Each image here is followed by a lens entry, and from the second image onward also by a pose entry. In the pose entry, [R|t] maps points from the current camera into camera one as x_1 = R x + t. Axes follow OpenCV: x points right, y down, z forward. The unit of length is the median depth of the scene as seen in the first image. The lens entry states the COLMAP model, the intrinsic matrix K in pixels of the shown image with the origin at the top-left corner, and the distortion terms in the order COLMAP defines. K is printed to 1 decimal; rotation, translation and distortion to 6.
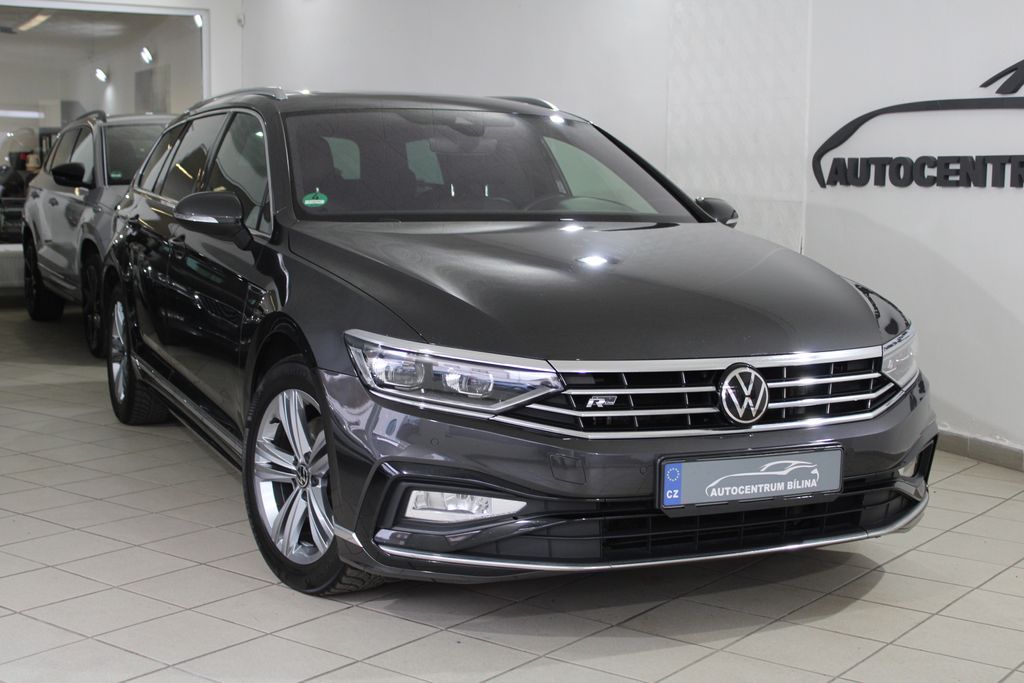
lens RADIAL K [[1341.2, 0, 506.6], [0, 1341.2, 345.5], [0, 0, 1]] dist [0.033821, 0.000000]
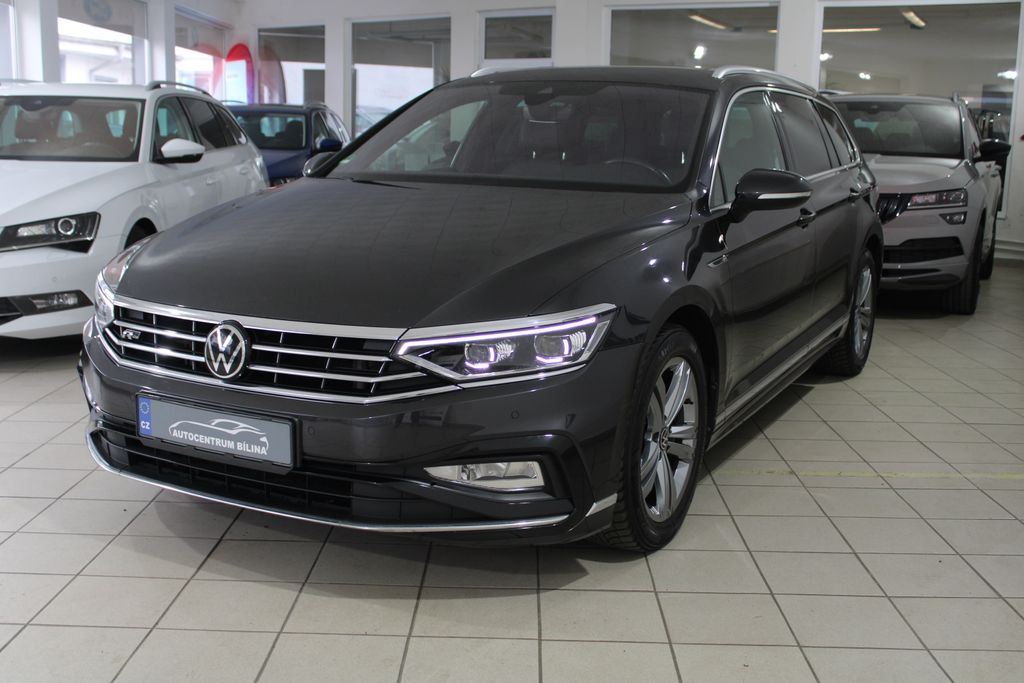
lens RADIAL K [[1089.0, 0, 511.6], [0, 1089.0, 337.0], [0, 0, 1]] dist [-0.057903, 0.000000]
pose [[0.607858, 0.139158, -0.781757, 0.988617], [-0.105141, 0.989960, 0.094467, -0.078046], [0.787054, 0.024773, 0.616386, 0.673735]]
